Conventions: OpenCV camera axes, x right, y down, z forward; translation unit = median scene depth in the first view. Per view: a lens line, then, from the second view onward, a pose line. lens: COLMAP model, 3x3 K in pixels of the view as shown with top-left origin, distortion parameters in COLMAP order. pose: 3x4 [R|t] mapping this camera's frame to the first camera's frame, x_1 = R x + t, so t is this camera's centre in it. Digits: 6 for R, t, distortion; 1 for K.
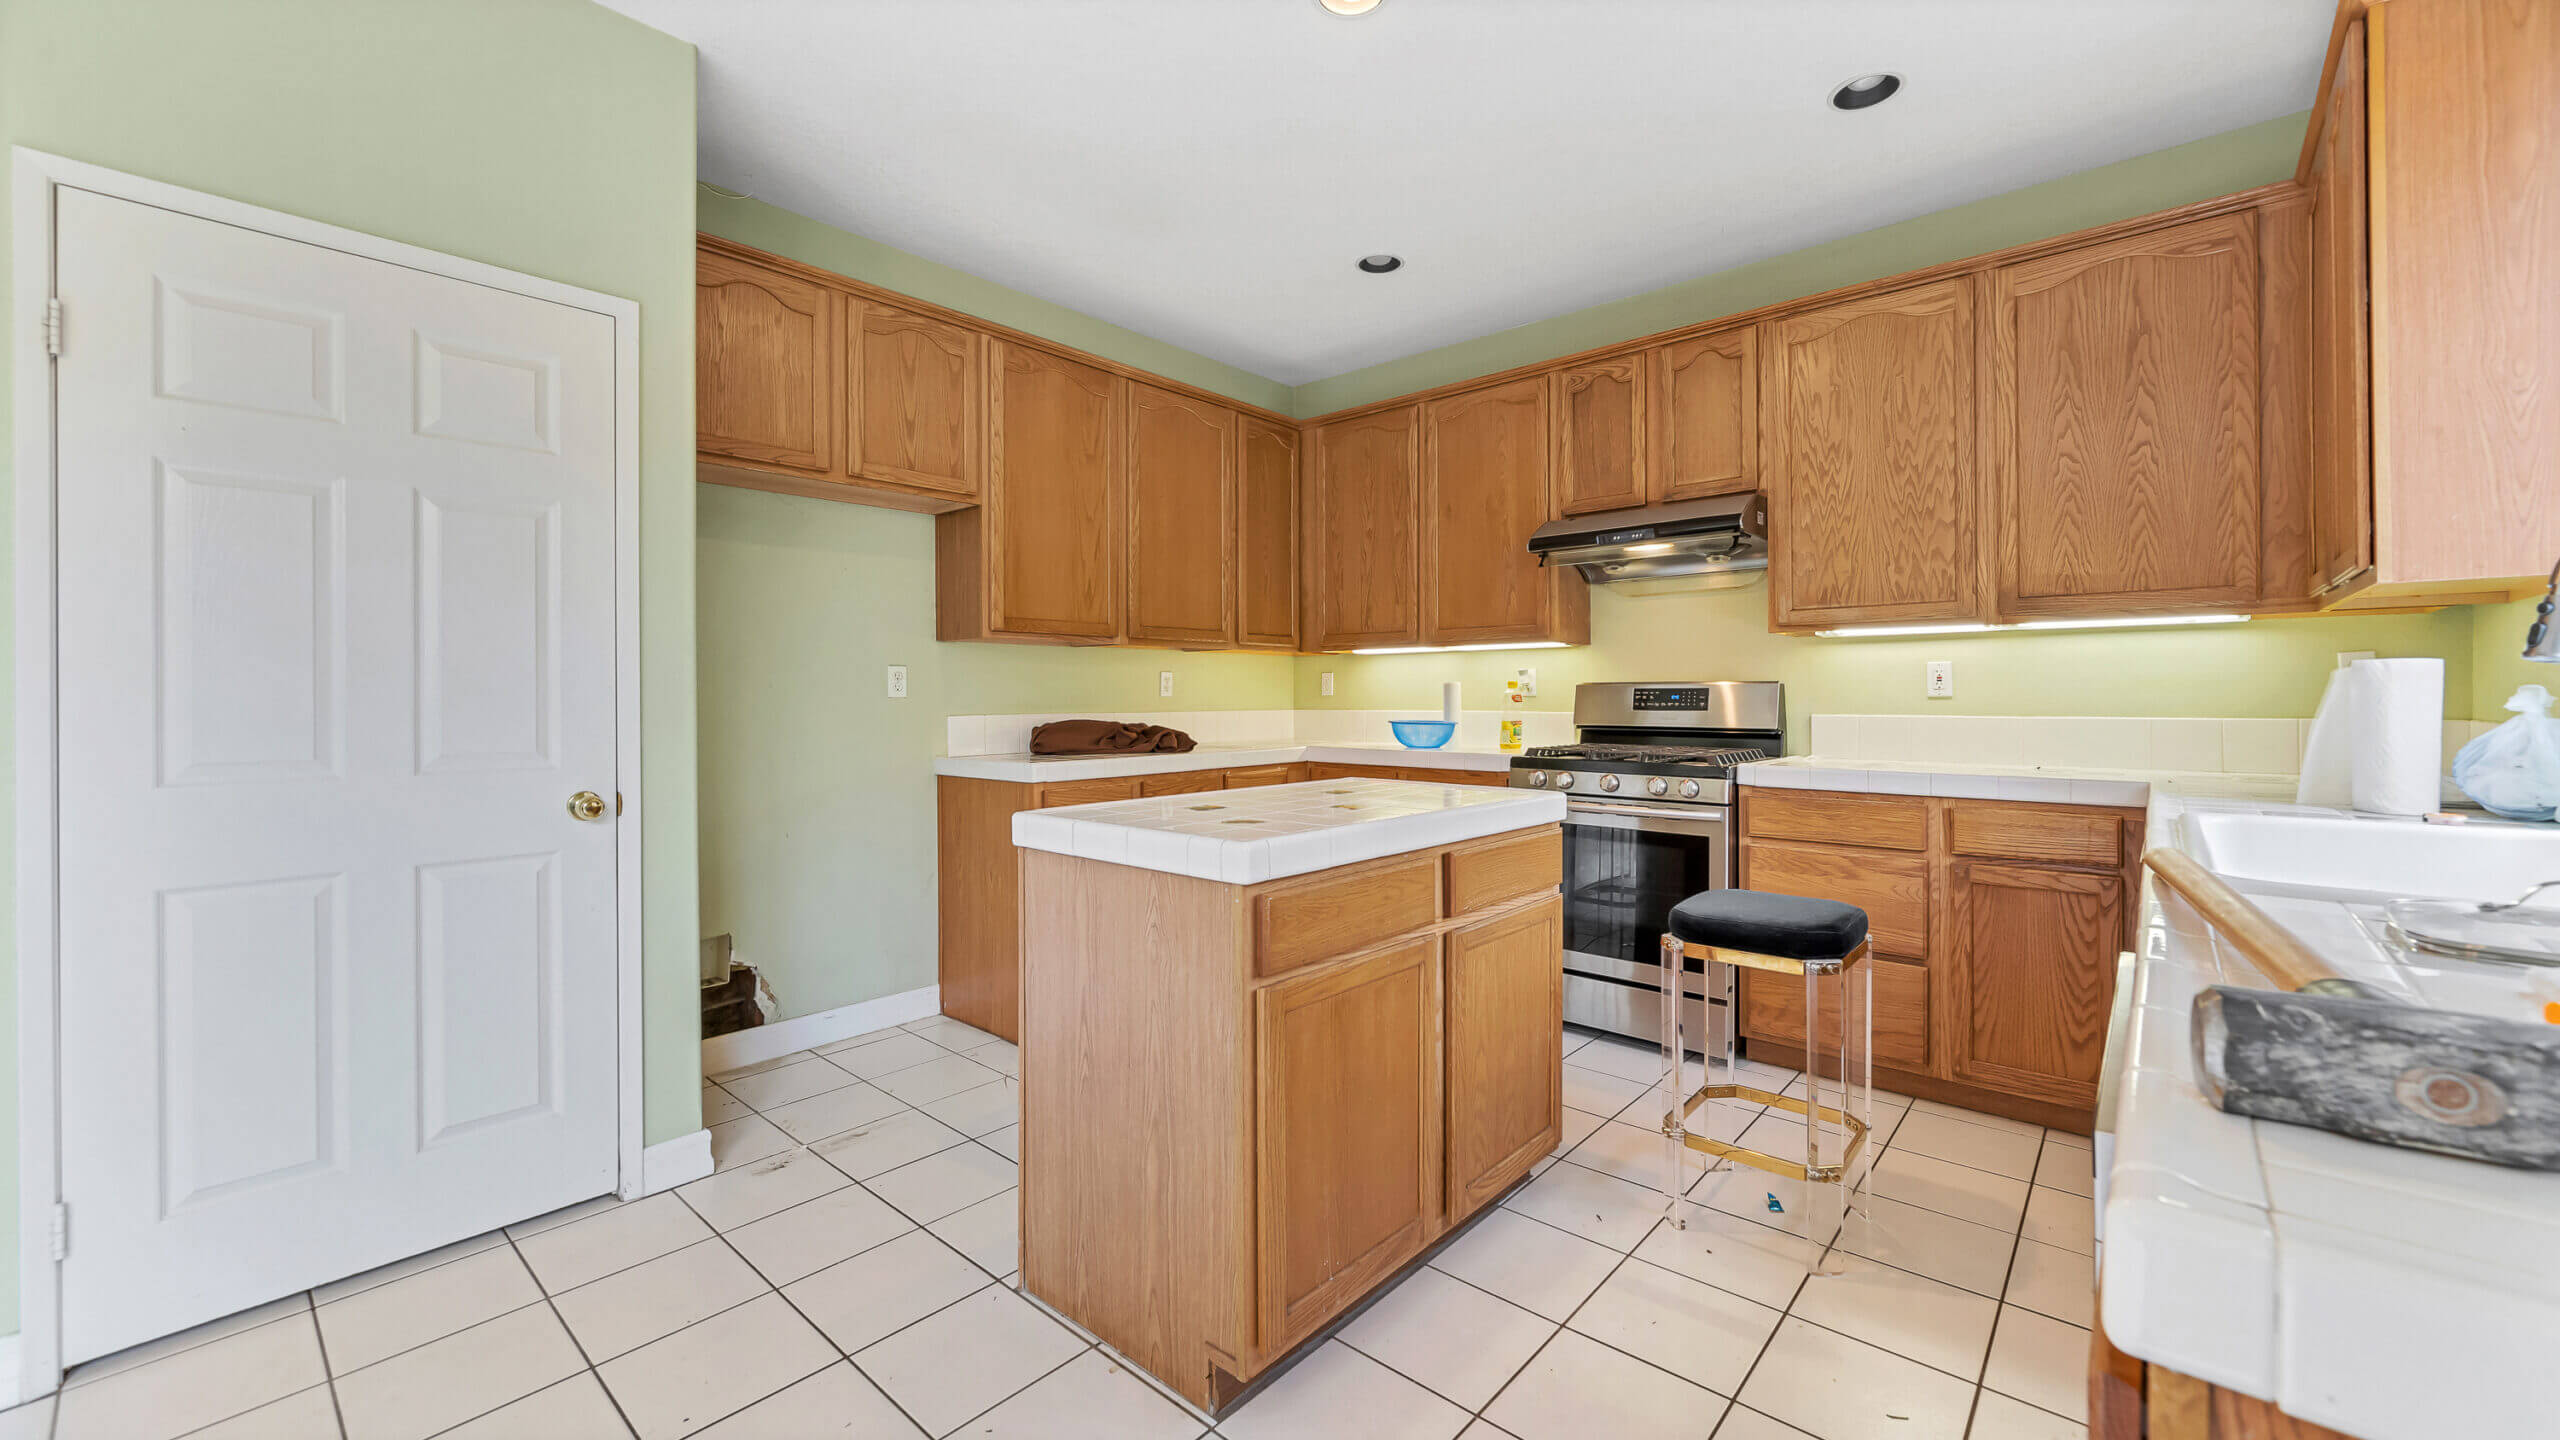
lens RADIAL K [[1011.5, 0, 1262.2], [0, 1011.5, 694.7], [0, 0, 1]] dist [-0.005962, 0.001578]
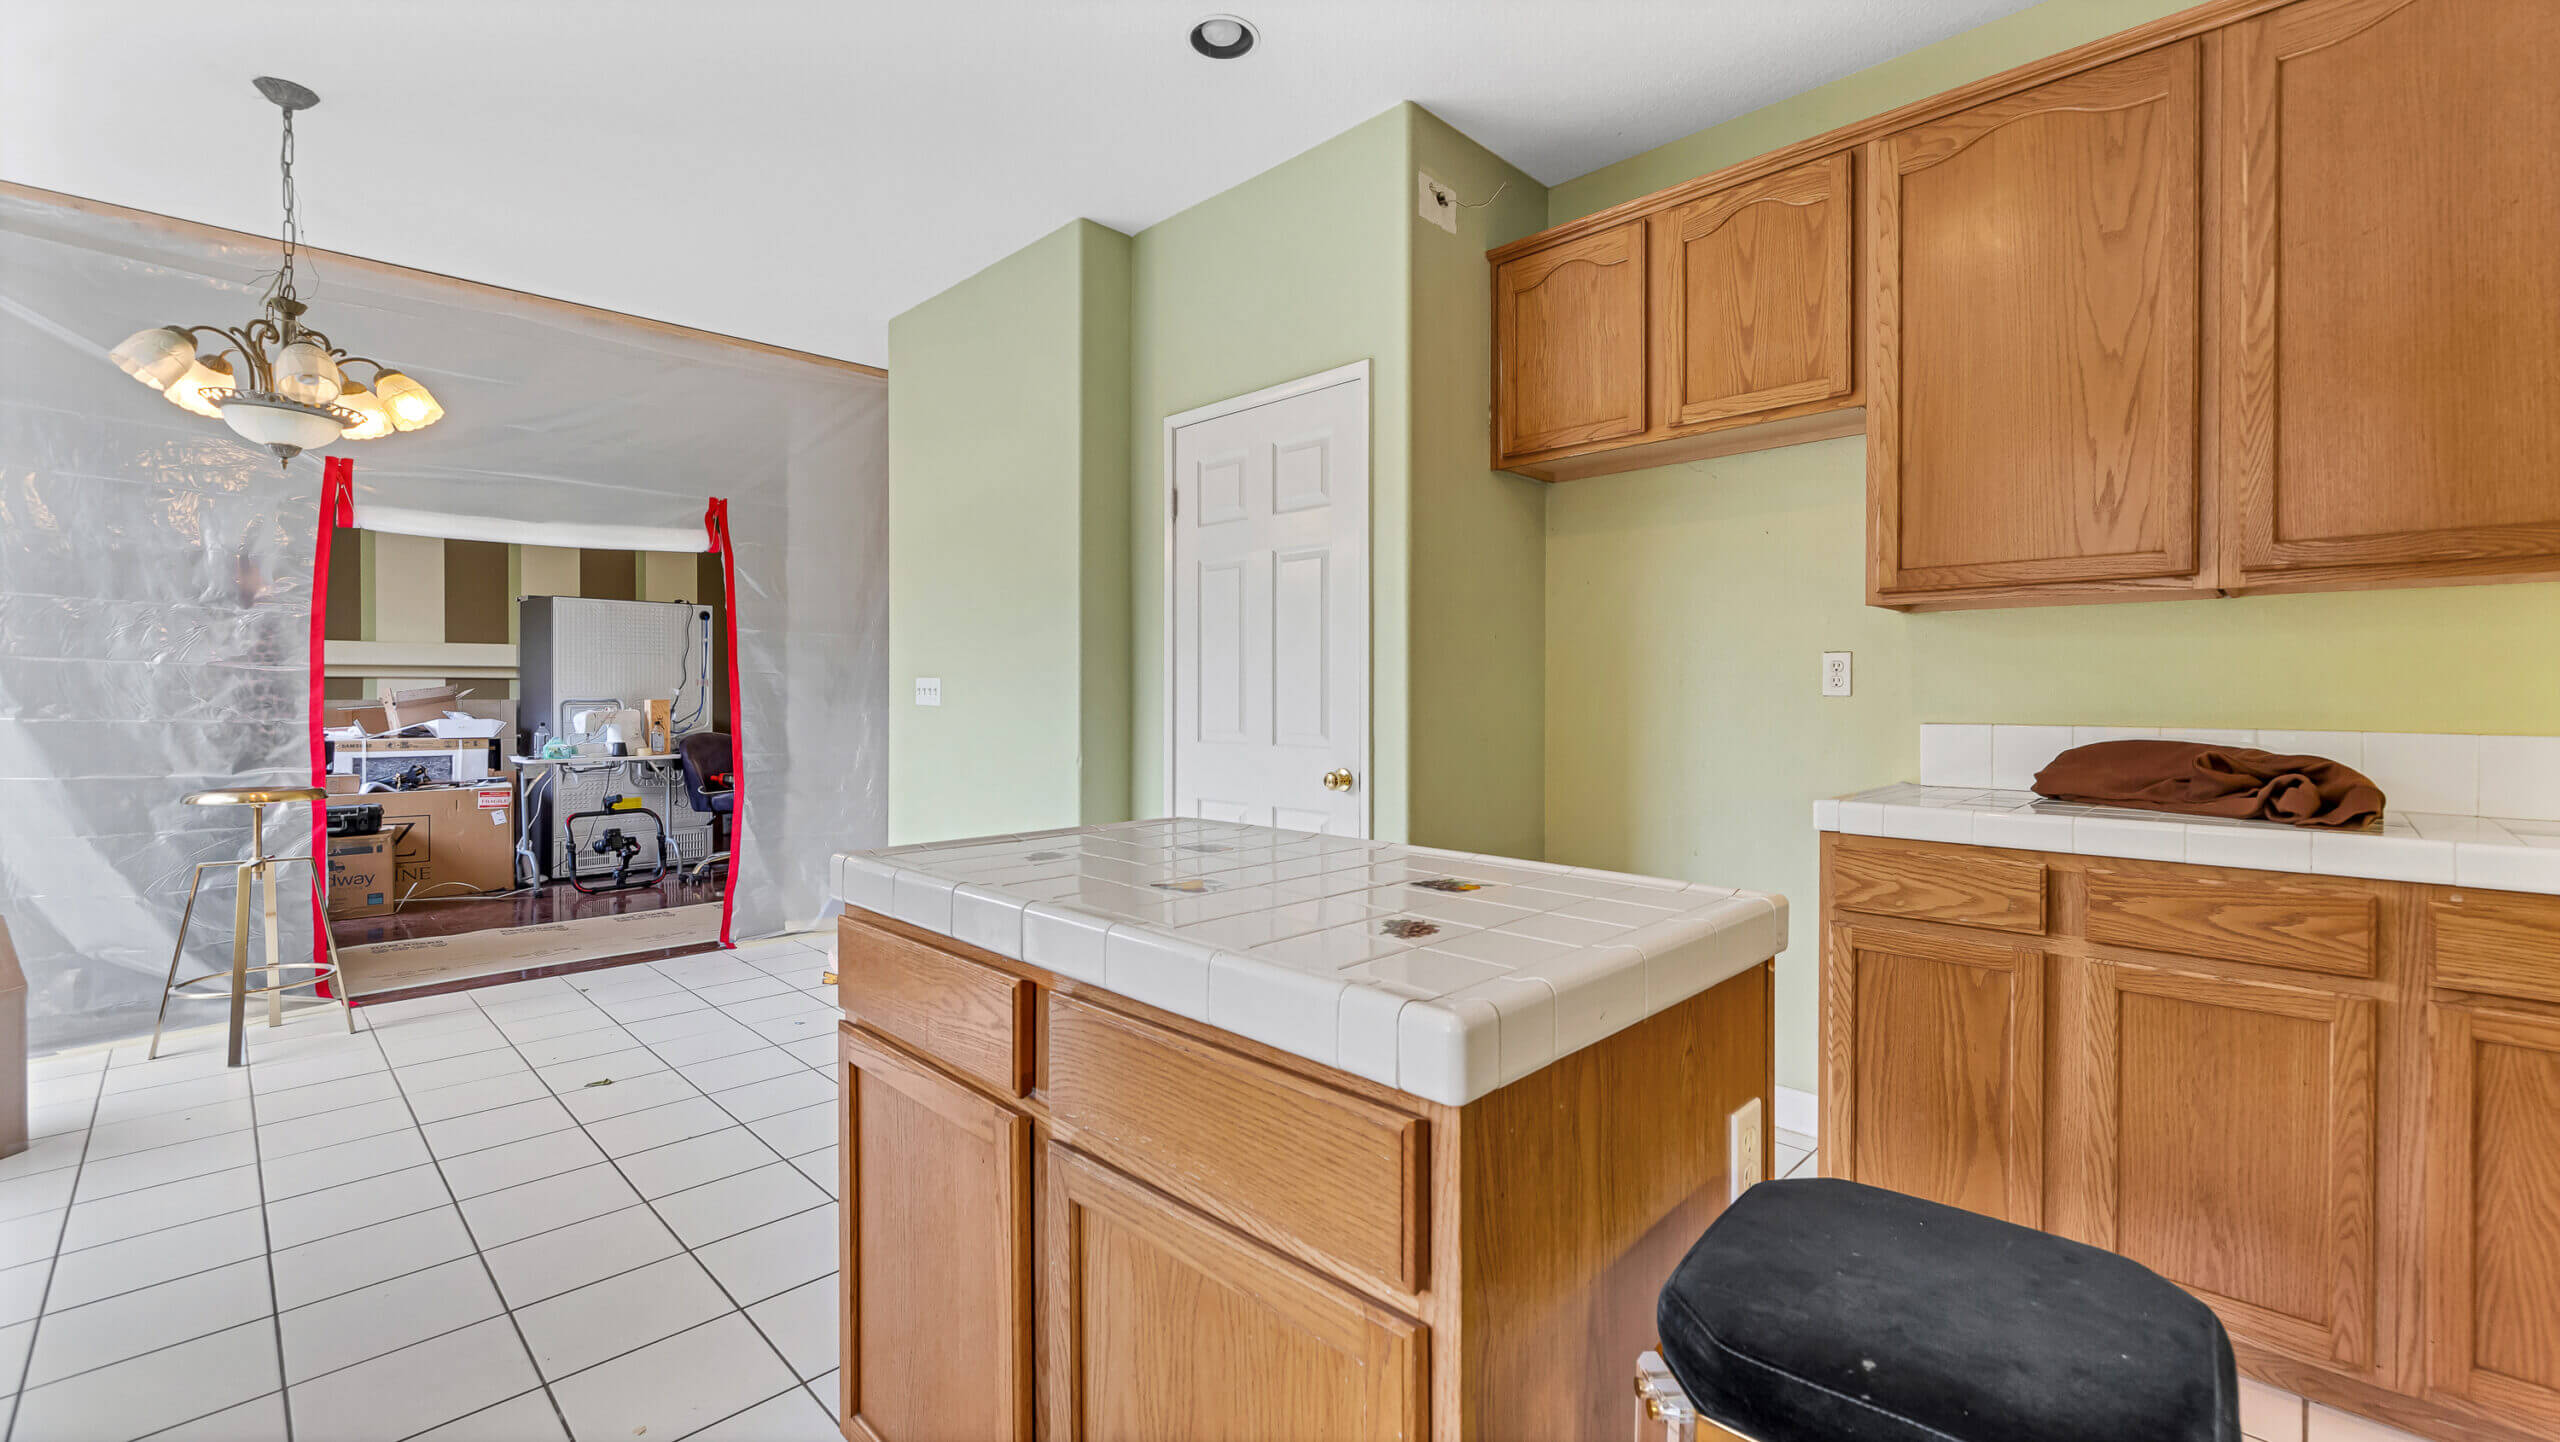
lens RADIAL K [[1048.4, 0, 1277.6], [0, 1048.4, 705.0], [0, 0, 1]] dist [-0.002650, 0.000711]
pose [[-0.030336, 0.011180, -0.999477, 0.397468], [-0.002575, 0.999933, 0.011263, 0.001492], [0.999536, 0.002915, -0.030305, 0.605711]]
